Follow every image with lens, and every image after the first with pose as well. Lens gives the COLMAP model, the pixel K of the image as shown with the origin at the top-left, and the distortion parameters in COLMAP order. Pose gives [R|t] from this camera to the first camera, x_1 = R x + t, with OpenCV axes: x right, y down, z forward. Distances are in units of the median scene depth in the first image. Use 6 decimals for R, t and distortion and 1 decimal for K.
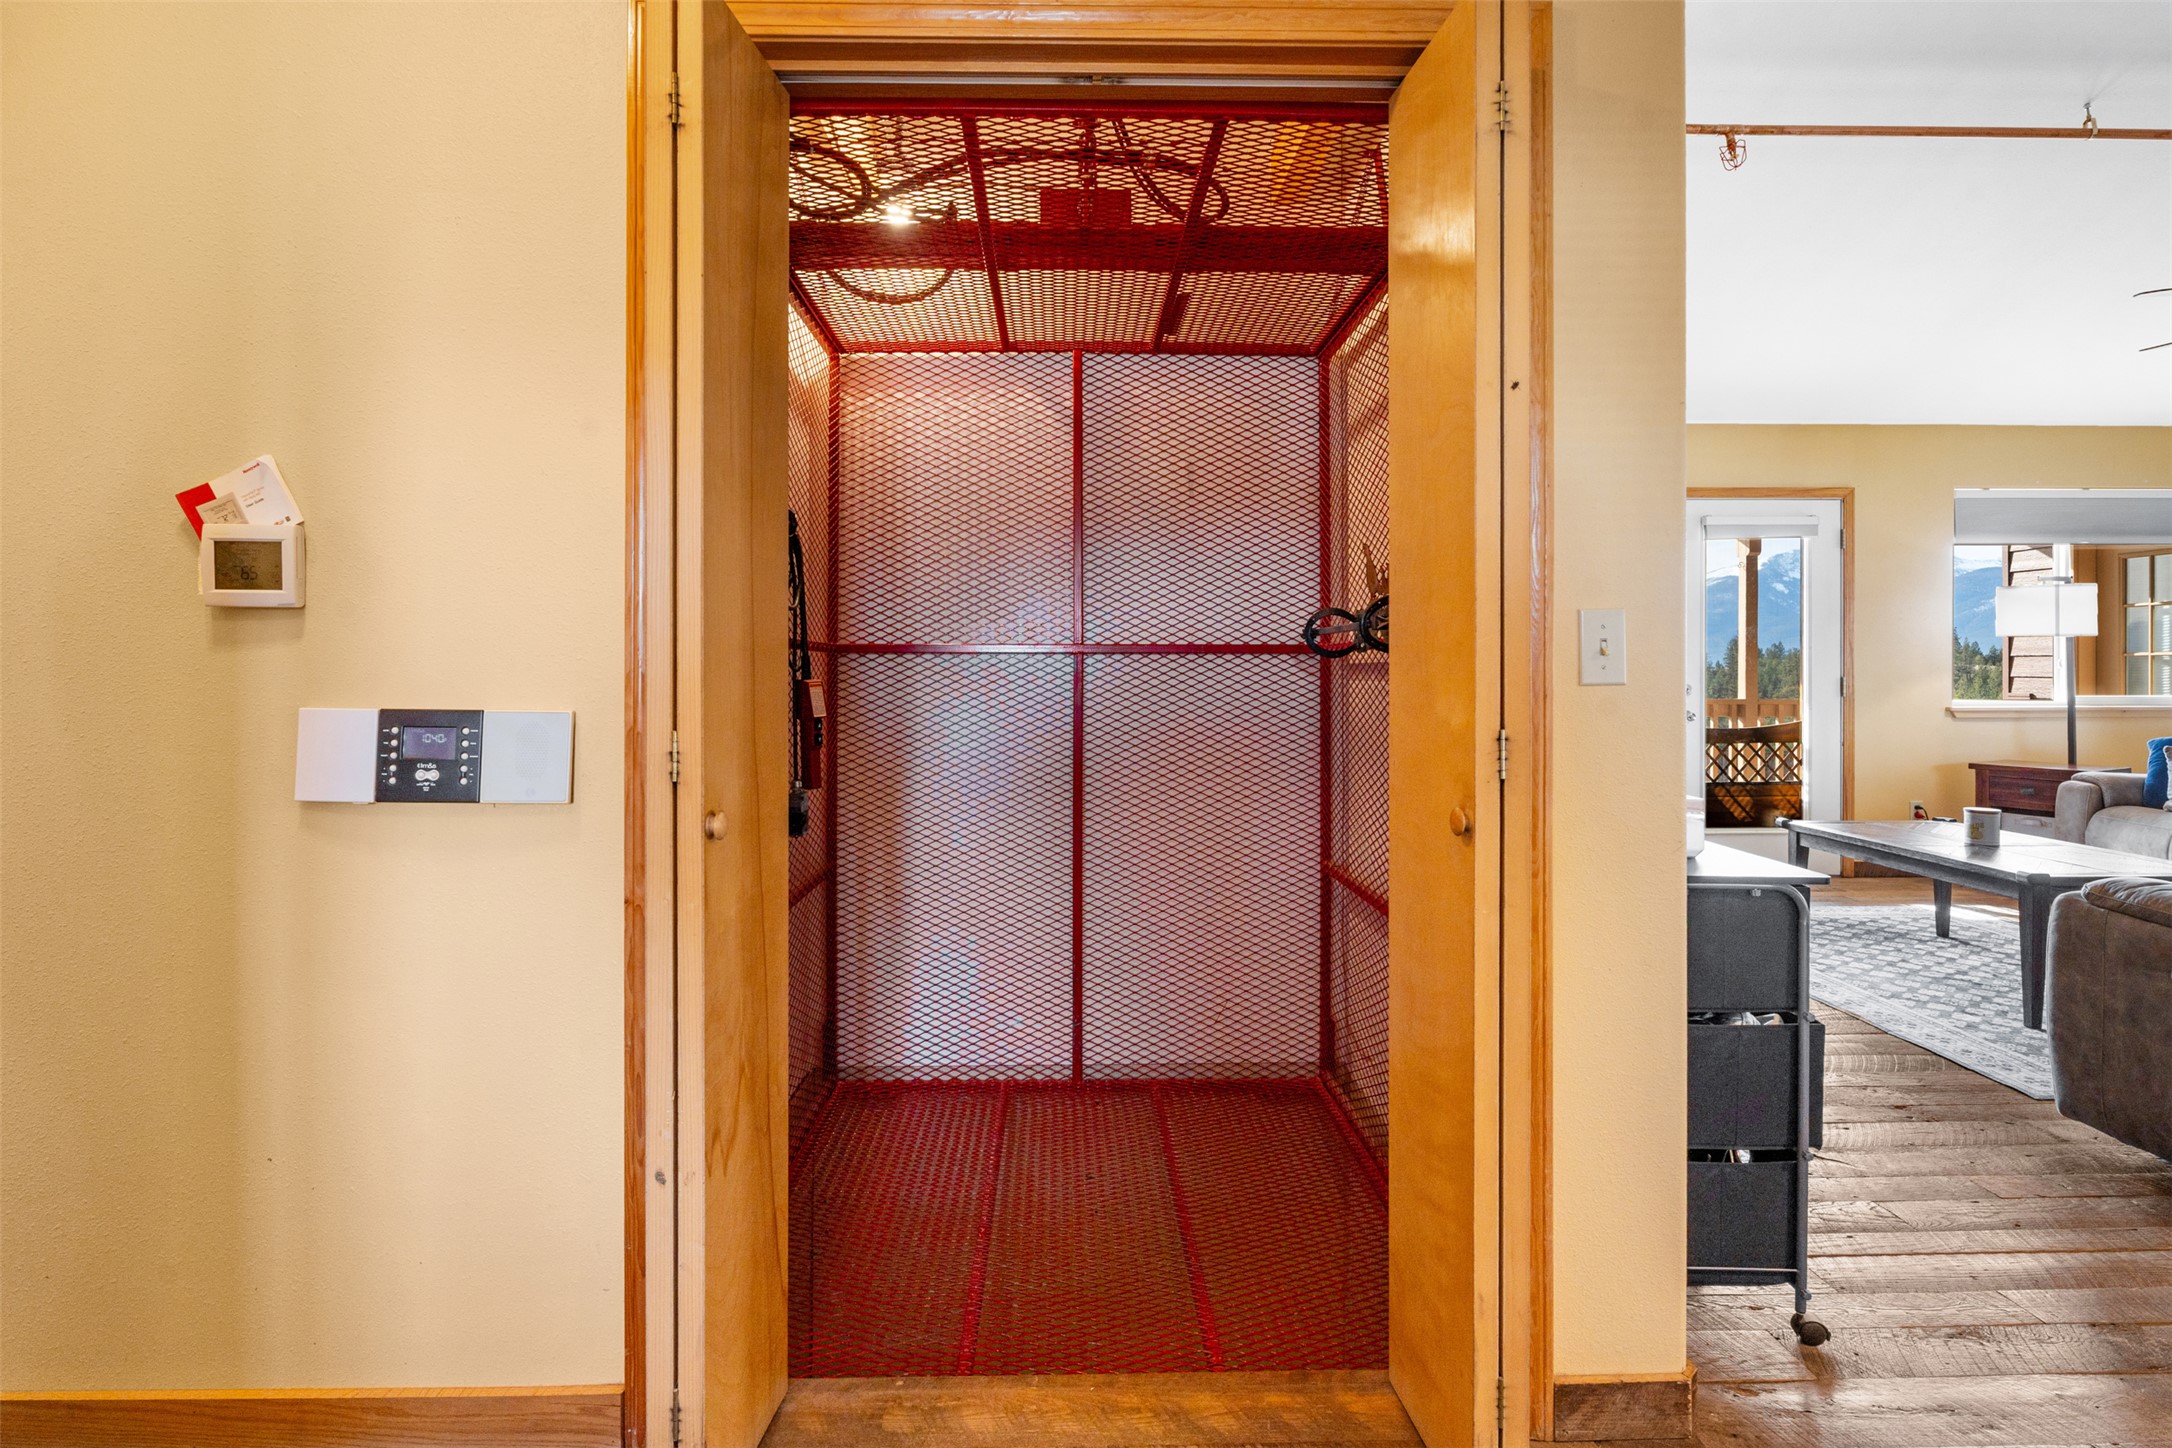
lens RADIAL K [[1089.1, 0, 1086.3], [0, 1089.1, 661.8], [0, 0, 1]] dist [0.010268, -0.004885]
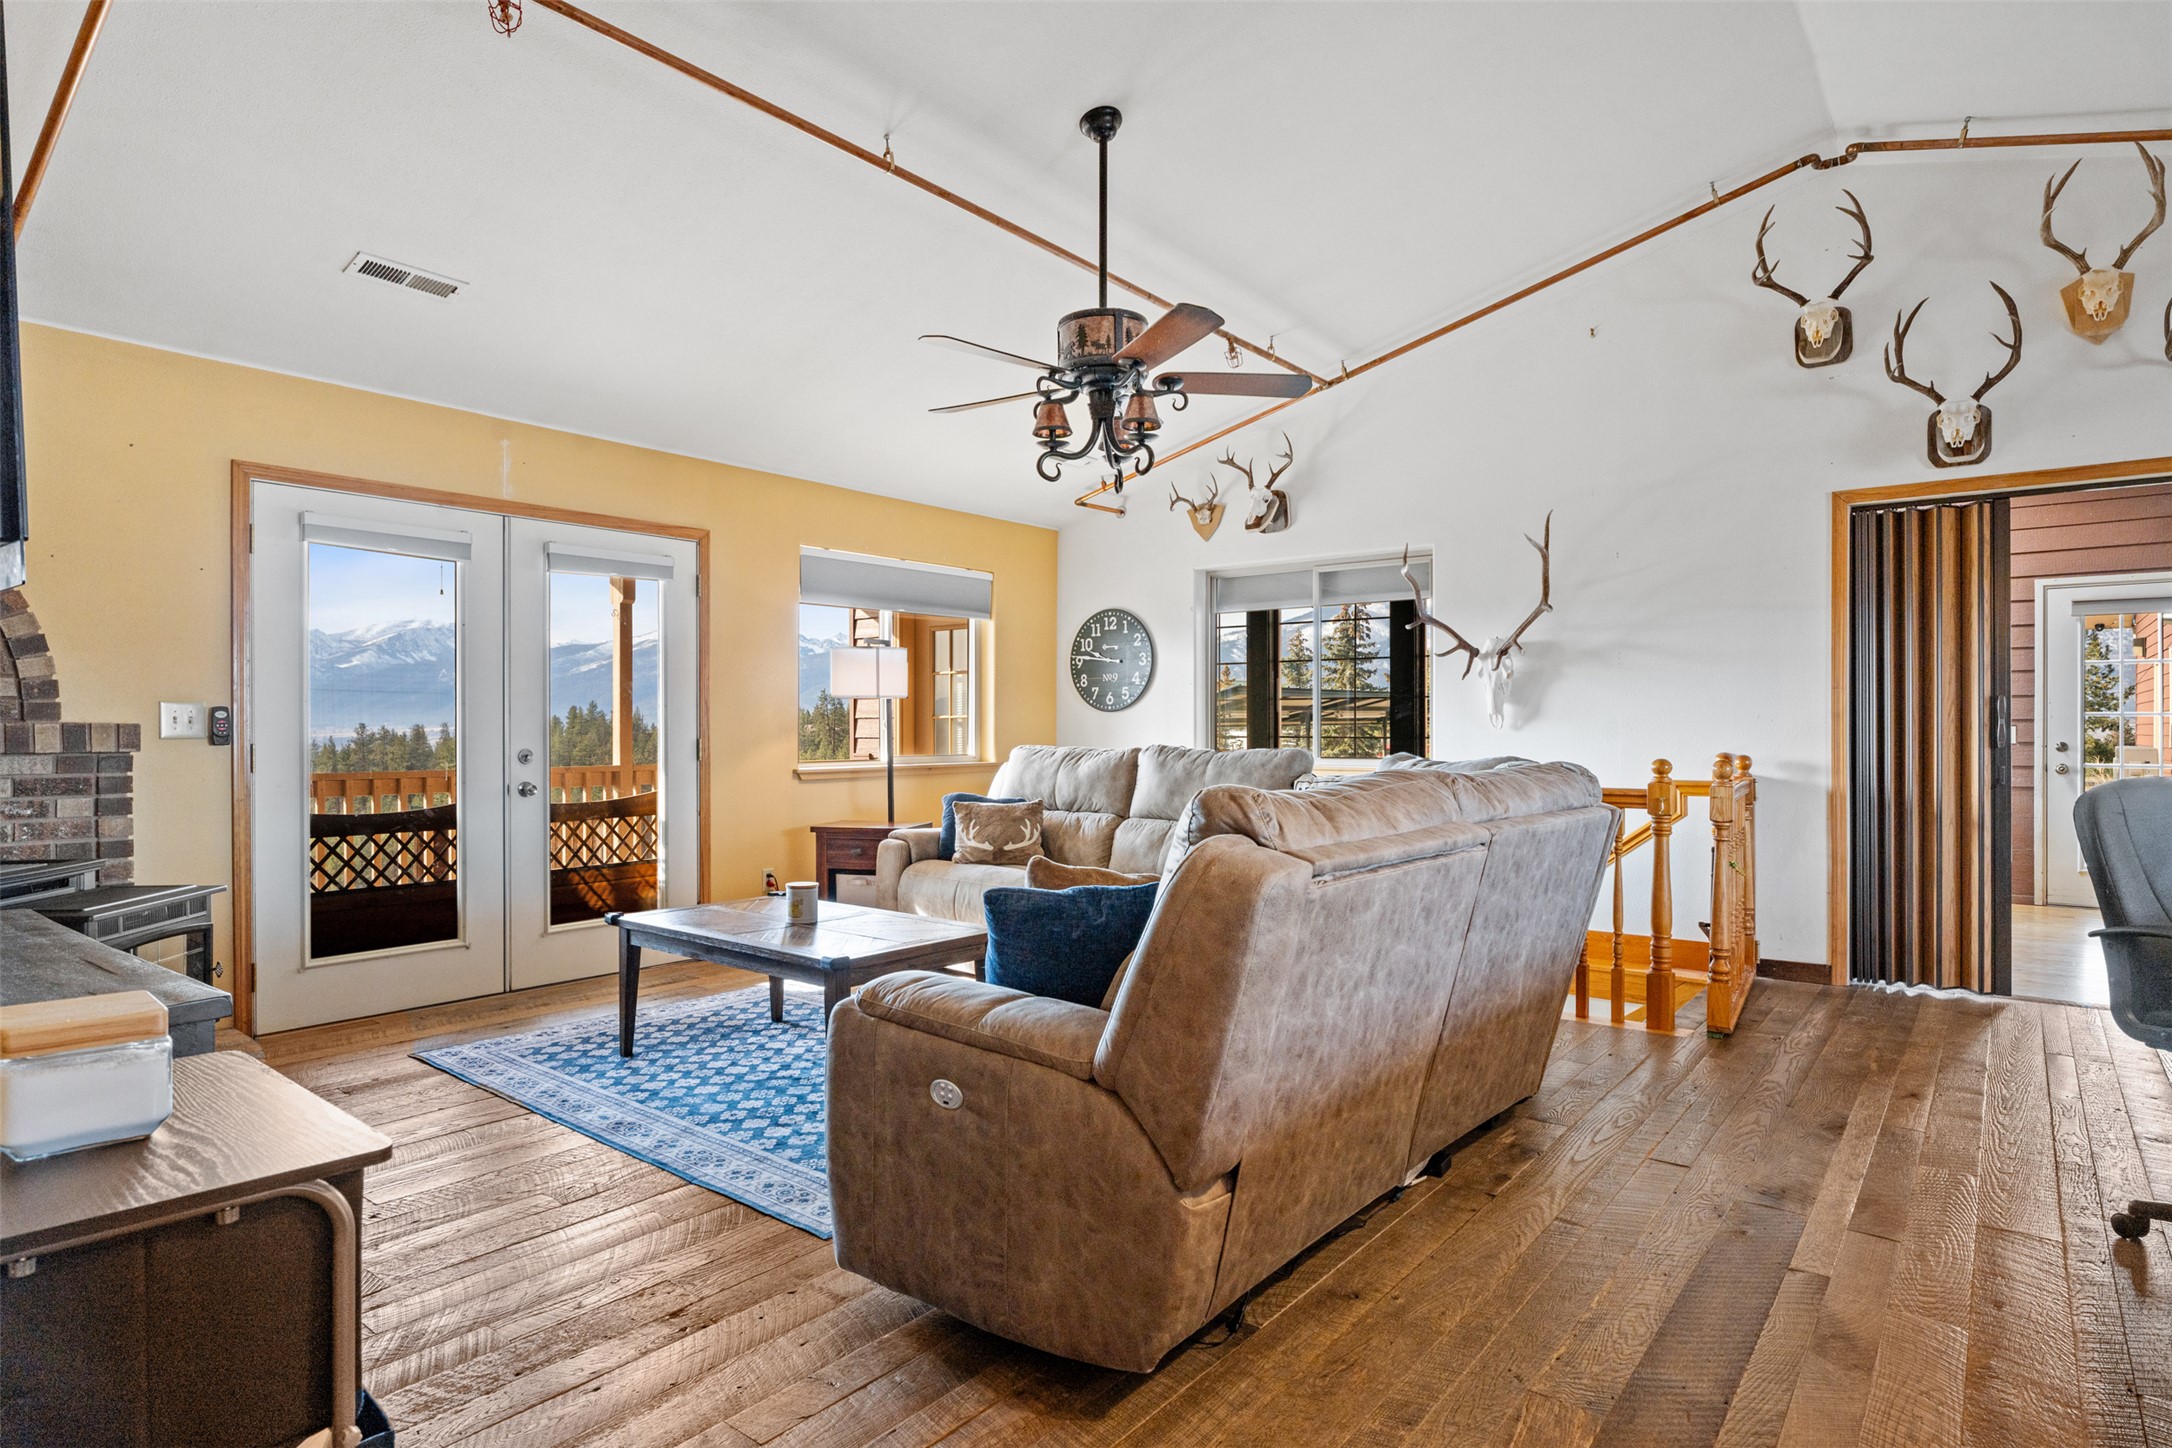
lens RADIAL K [[1190.3, 0, 1090.1], [0, 1190.3, 734.9], [0, 0, 1]] dist [-0.006865, 0.000038]
pose [[0.638607, -0.005852, 0.769511, 0.157833], [-0.000859, 0.999965, 0.008317, 0.001830], [-0.769533, -0.005972, 0.638579, 0.138706]]
